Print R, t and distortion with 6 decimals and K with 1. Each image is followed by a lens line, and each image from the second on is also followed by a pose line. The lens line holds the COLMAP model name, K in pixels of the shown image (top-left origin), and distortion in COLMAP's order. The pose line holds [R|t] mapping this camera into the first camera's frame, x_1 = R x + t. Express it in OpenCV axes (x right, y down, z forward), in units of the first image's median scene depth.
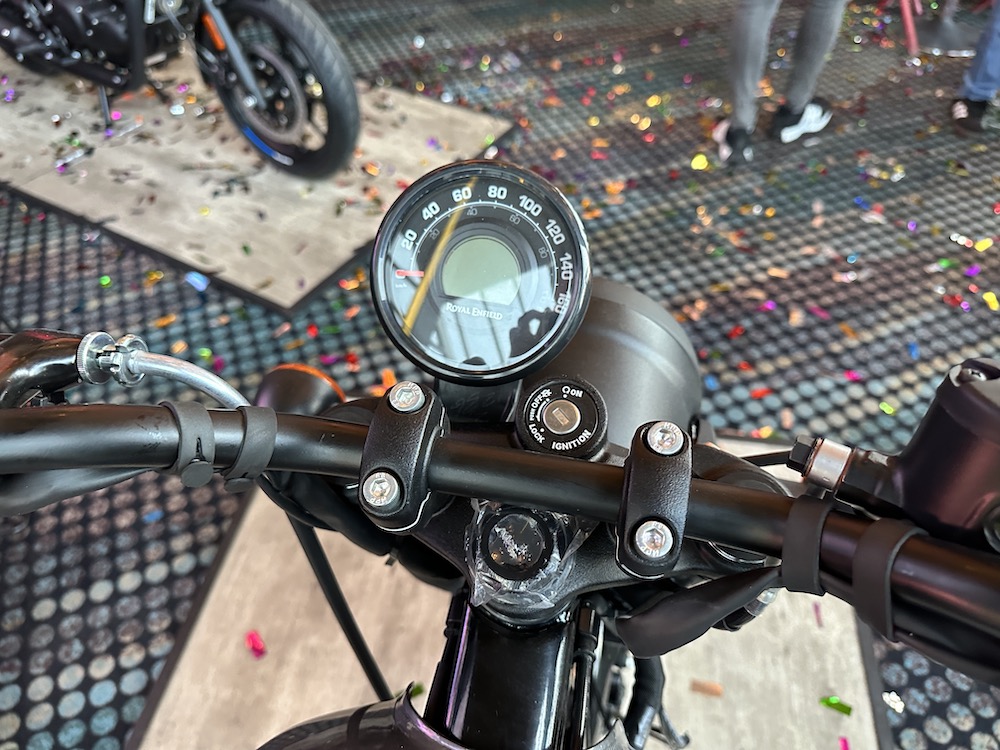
lens RADIAL K [[707.2, 0, 506.1], [0, 707.2, 378.7], [0, 0, 1]] dist [0.000618, -0.017752]
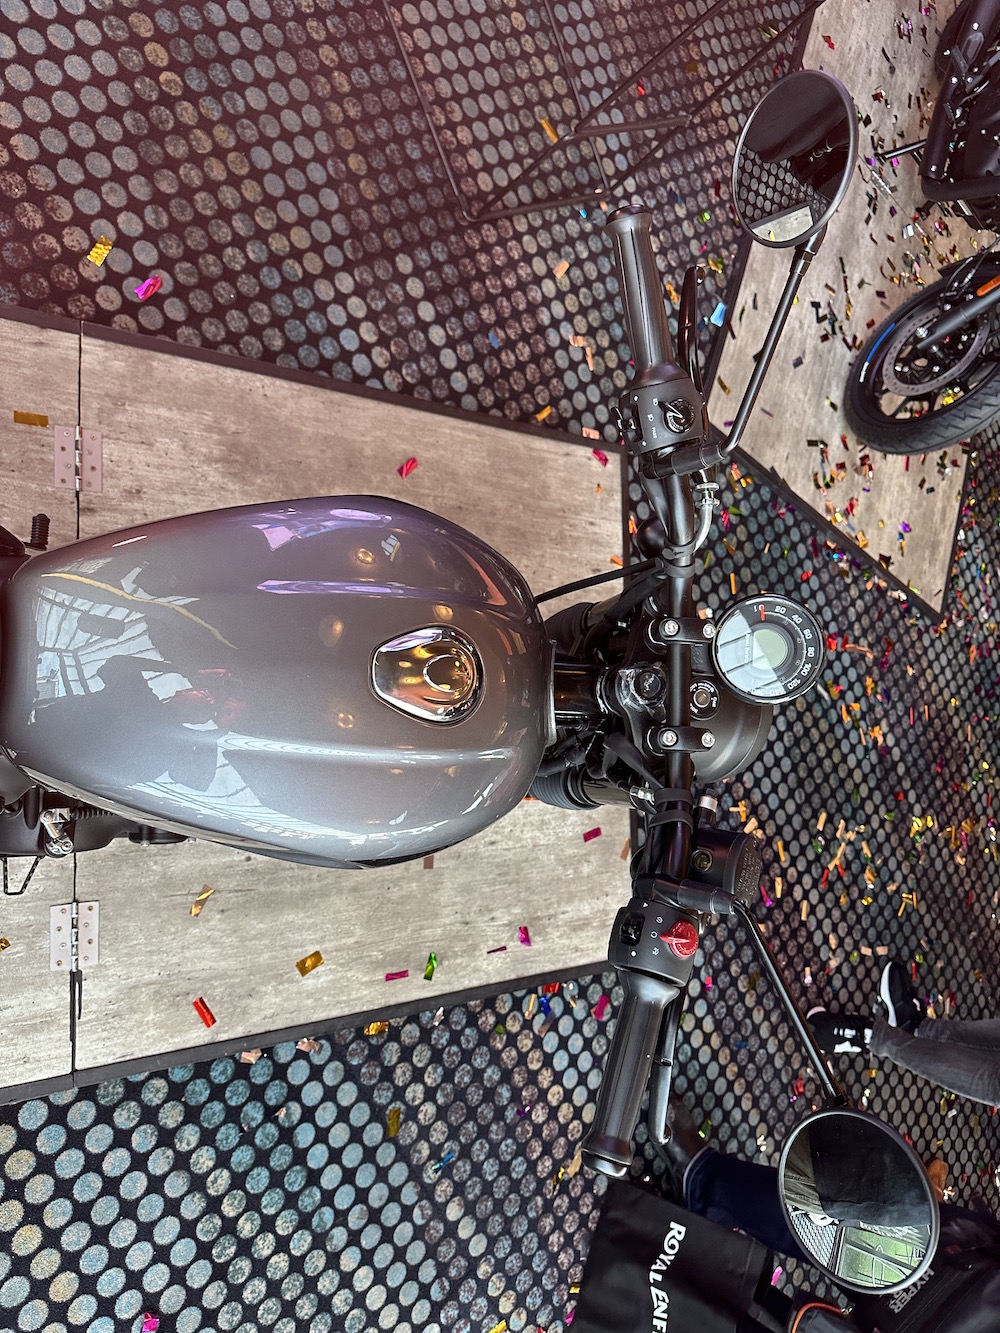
lens RADIAL K [[942.7, 0, 504.6], [0, 942.7, 680.8], [0, 0, 1]] dist [0.000618, -0.017752]
pose [[0.136340, 0.990149, 0.031885, -0.026290], [-0.982718, 0.131108, 0.130677, 0.047342], [0.125210, -0.049150, 0.990912, -0.339538]]
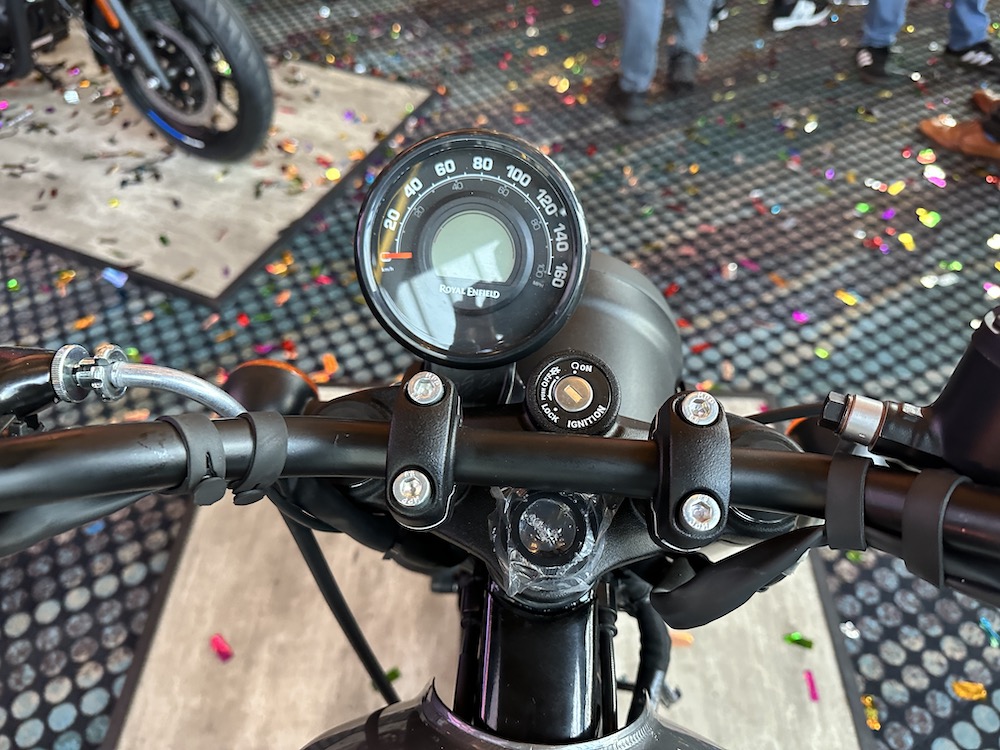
lens RADIAL K [[707.2, 0, 500.3], [0, 707.2, 376.6], [0, 0, 1]] dist [0.000618, -0.017752]
pose [[0.992591, -0.083563, 0.088204, -0.019119], [0.080192, 0.995932, 0.041102, -0.003103], [-0.091280, -0.033724, 0.995254, 0.008144]]
